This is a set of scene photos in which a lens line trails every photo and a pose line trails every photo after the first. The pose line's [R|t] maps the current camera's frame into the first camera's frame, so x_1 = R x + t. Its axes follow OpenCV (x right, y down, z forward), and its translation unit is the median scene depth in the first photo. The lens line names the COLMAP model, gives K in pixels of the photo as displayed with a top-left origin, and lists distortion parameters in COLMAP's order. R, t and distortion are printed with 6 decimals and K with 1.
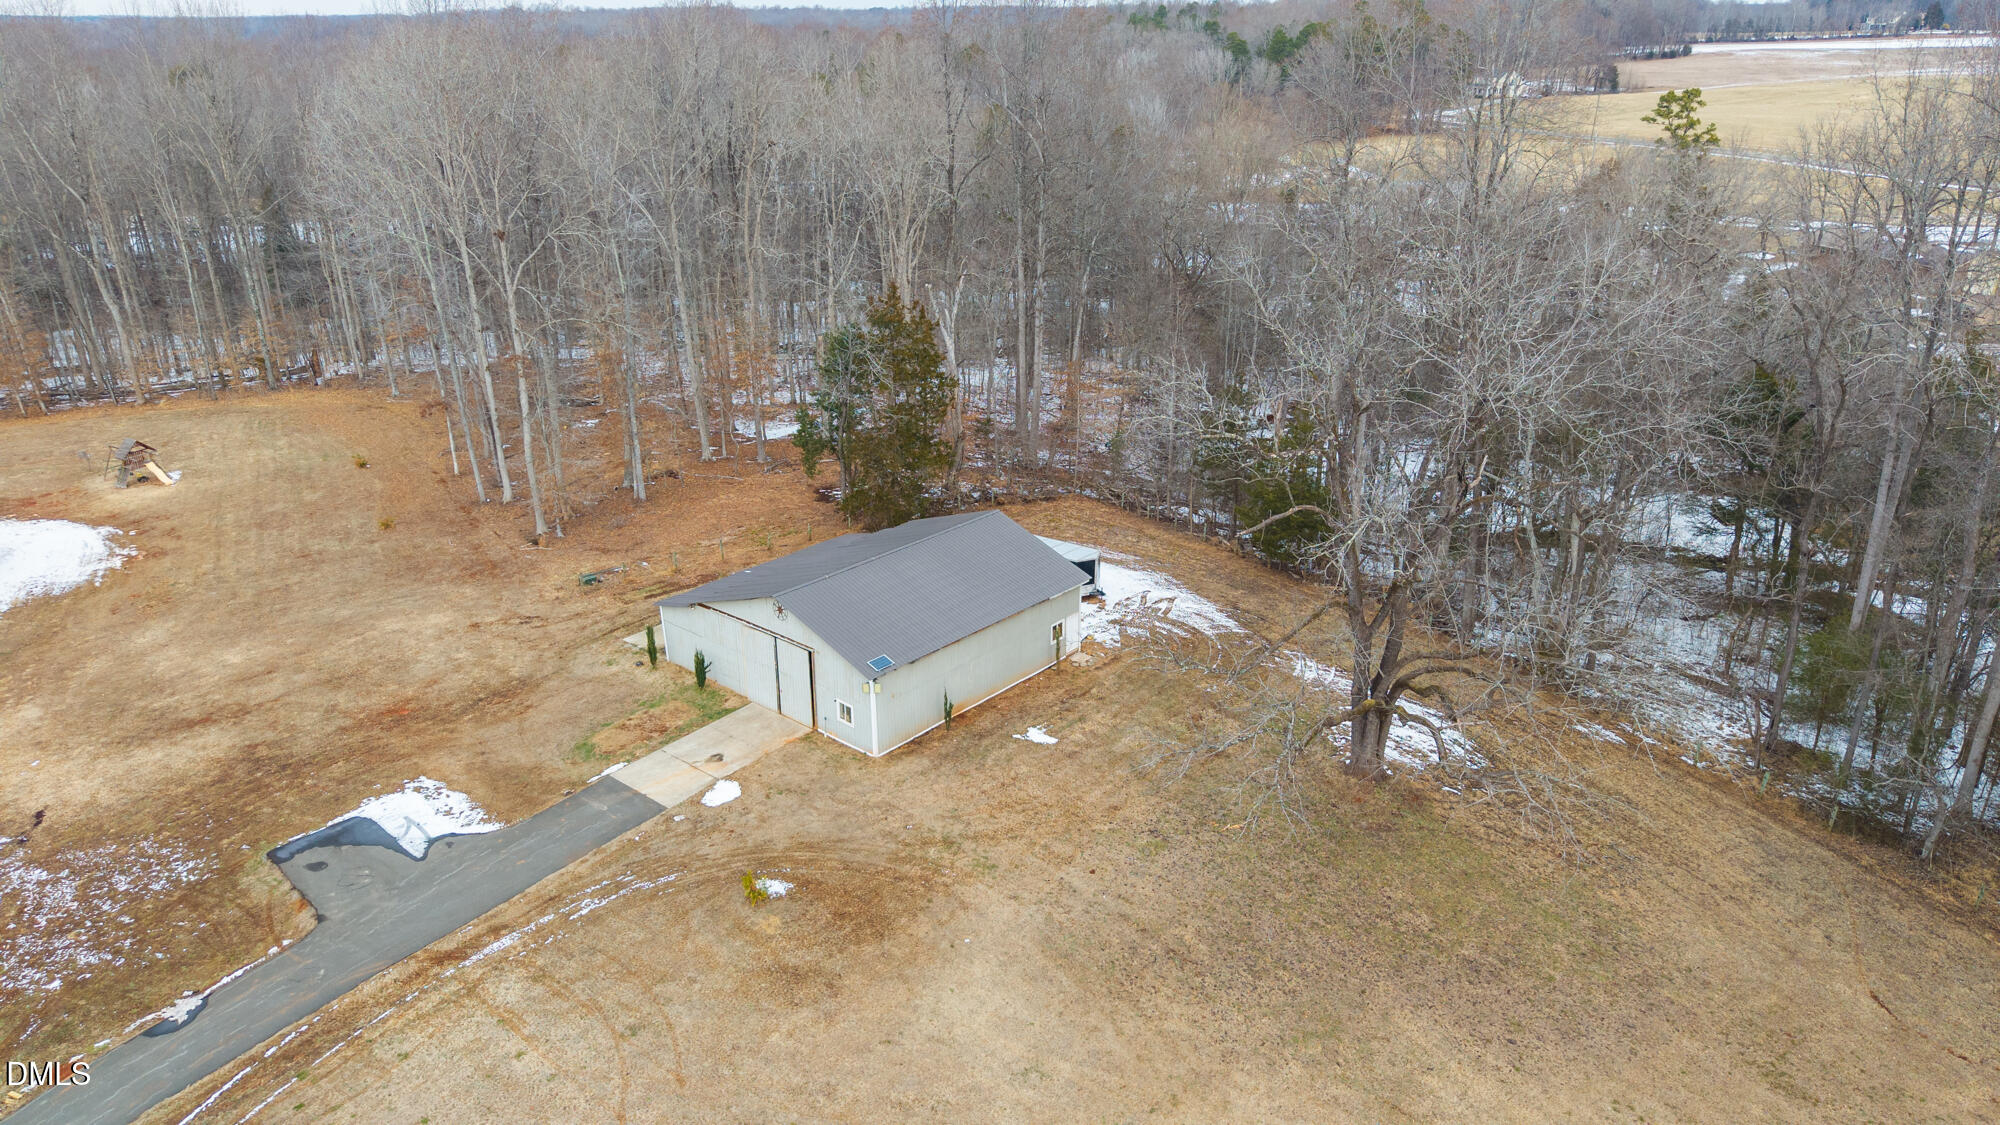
lens RADIAL K [[1326.8, 0, 1000.0], [0, 1326.8, 562.5], [0, 0, 1]] dist [0.001468, -0.003520]
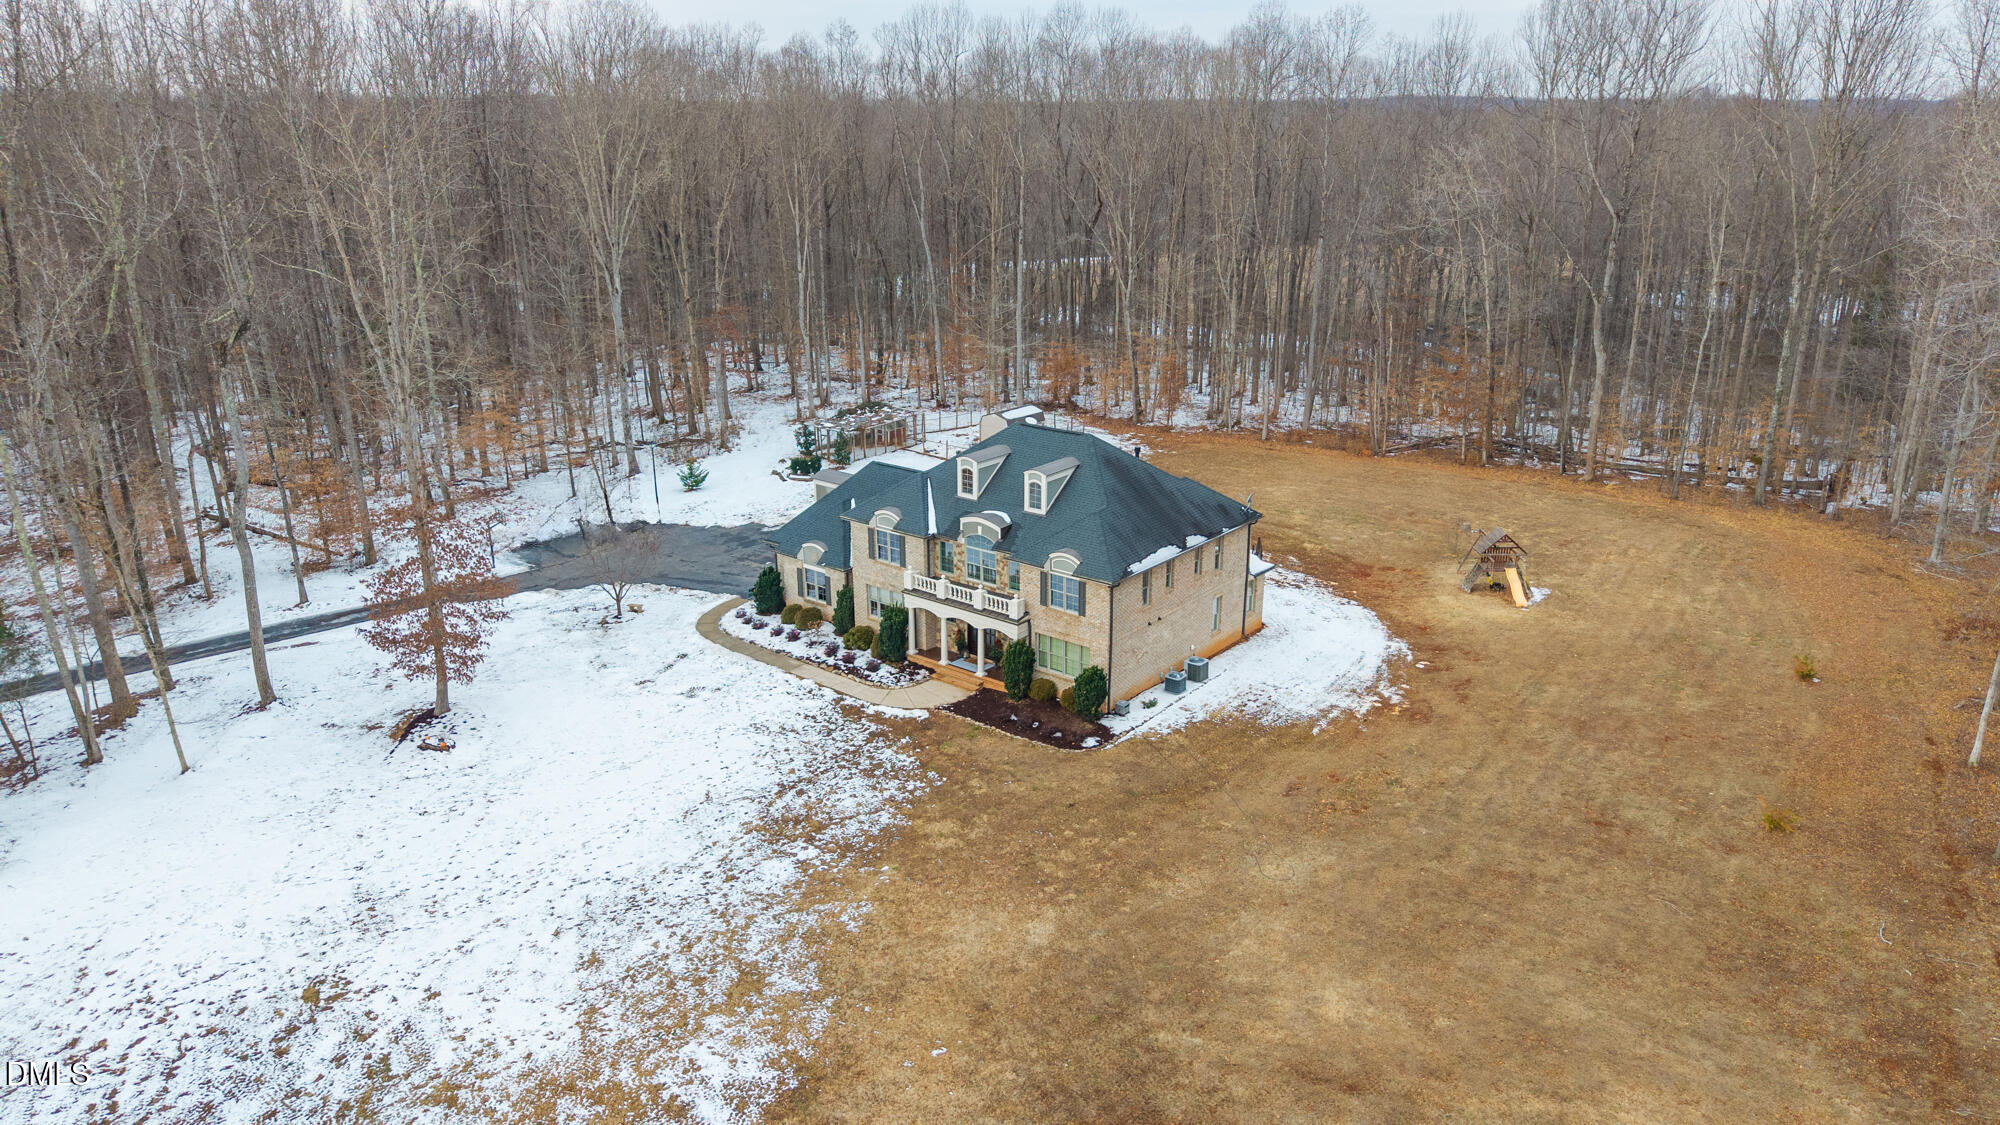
lens RADIAL K [[1326.8, 0, 1000.0], [0, 1326.8, 562.5], [0, 0, 1]] dist [0.001468, -0.003520]
pose [[0.461264, 0.287102, -0.839529, -0.195342], [-0.335565, 0.932369, 0.134481, -0.091630], [0.821360, 0.219685, 0.526409, 0.452965]]
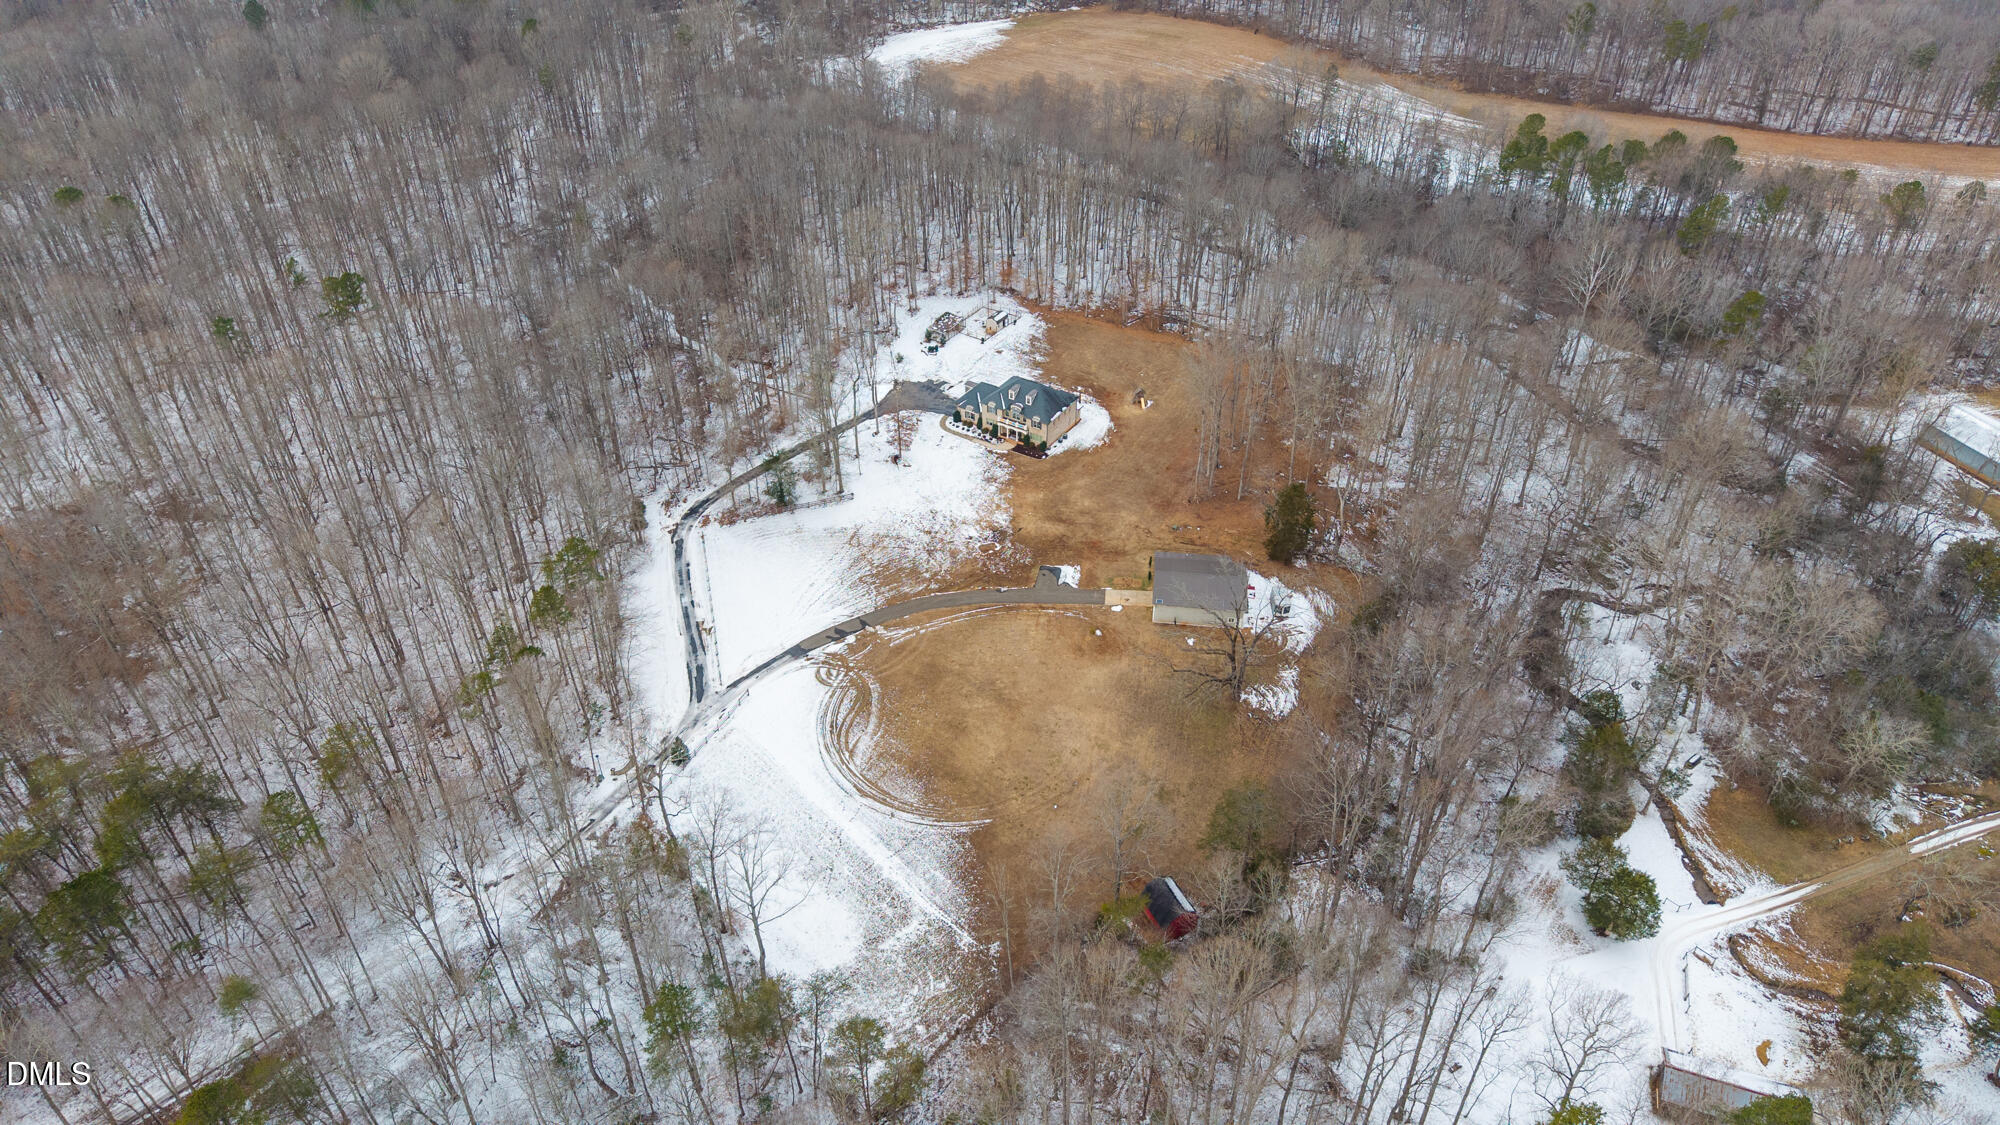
lens RADIAL K [[1326.8, 0, 1000.0], [0, 1326.8, 562.5], [0, 0, 1]] dist [0.001468, -0.003520]
pose [[0.559039, 0.506585, -0.656390, 1.342363], [-0.310063, 0.861941, 0.401147, -0.900176], [0.768984, -0.020734, 0.638932, -1.143576]]
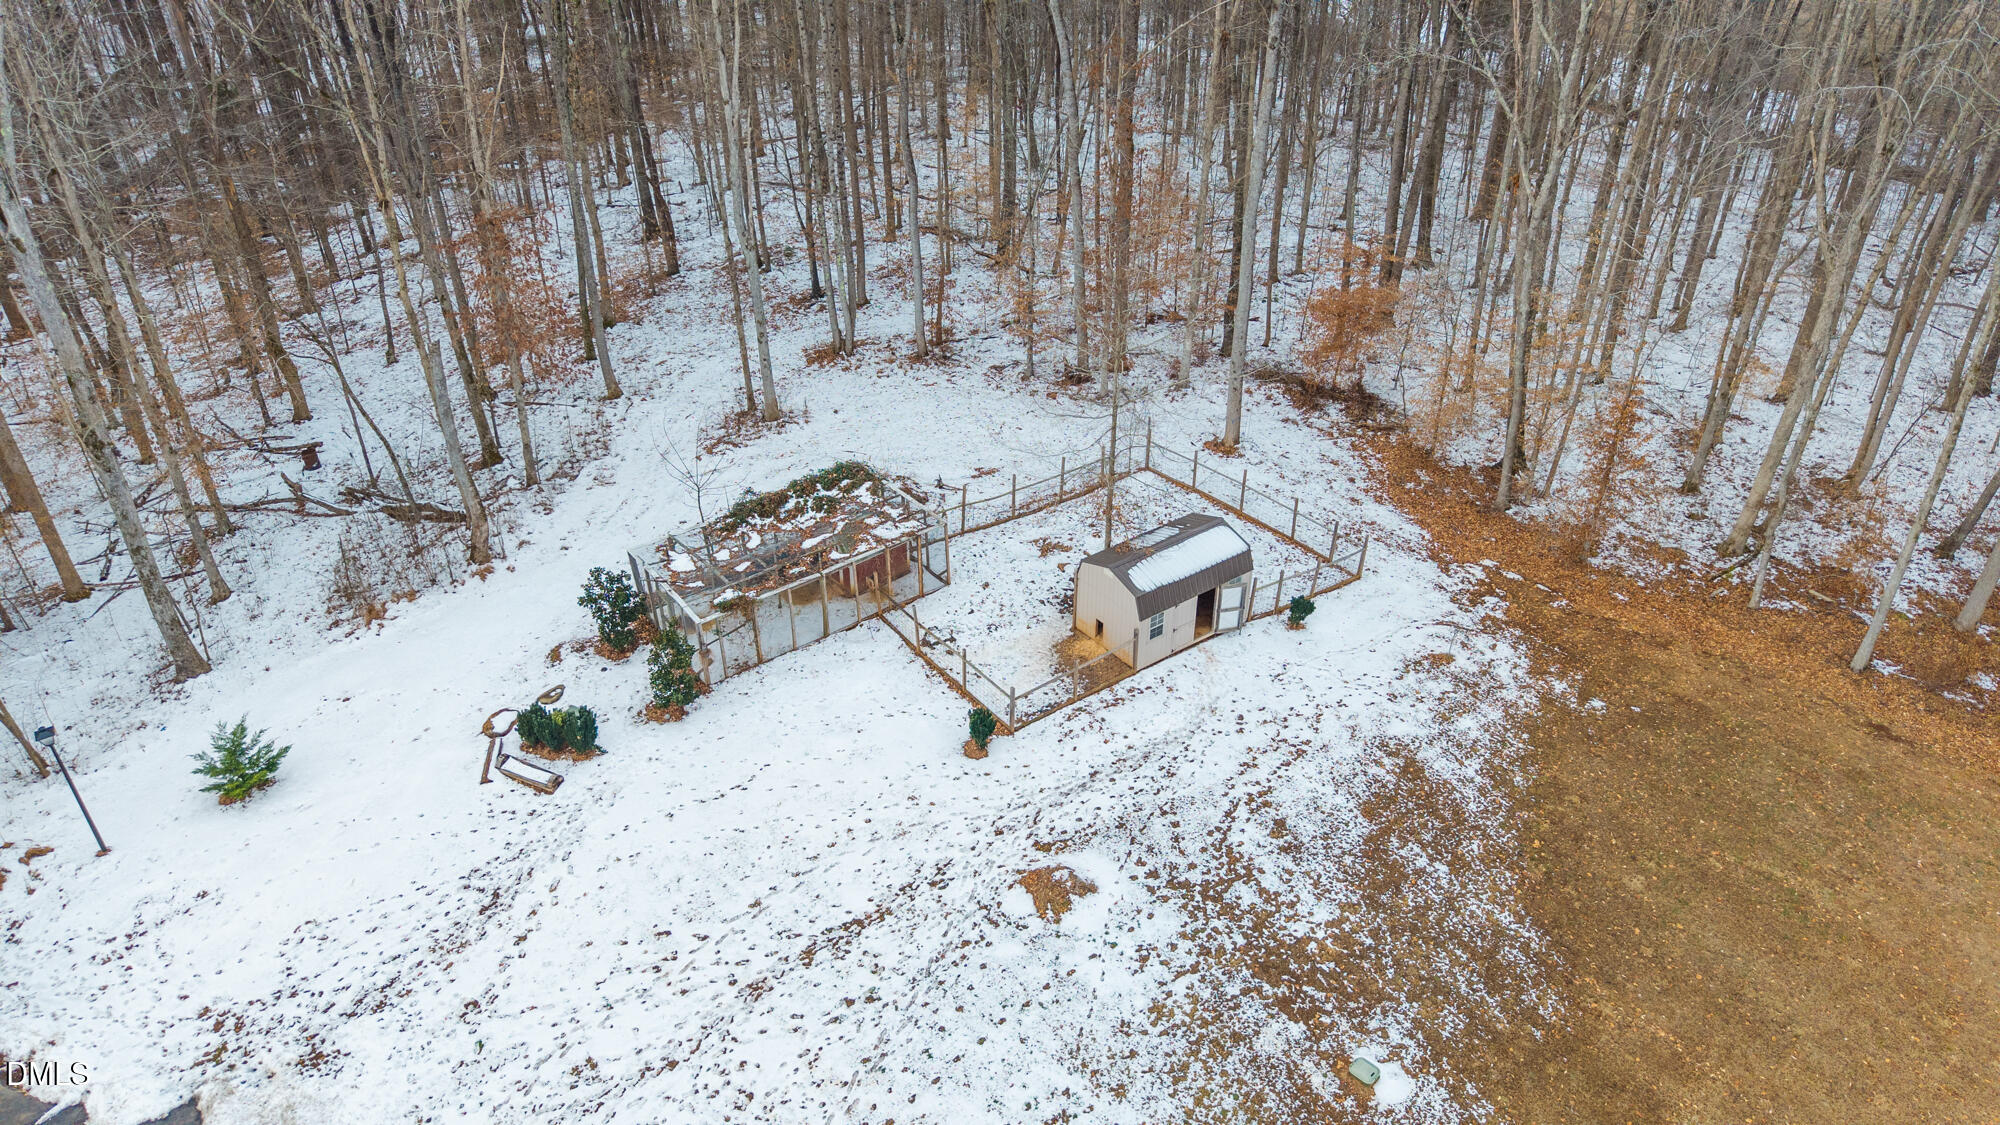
lens RADIAL K [[1420.7, 0, 1000.0], [0, 1420.7, 562.5], [0, 0, 1]] dist [-0.000660, -0.001352]
pose [[0.237013, 0.518045, -0.821860, -0.864949], [-0.356298, 0.833369, 0.422548, -0.250288], [0.903812, 0.192678, 0.382098, 0.837508]]
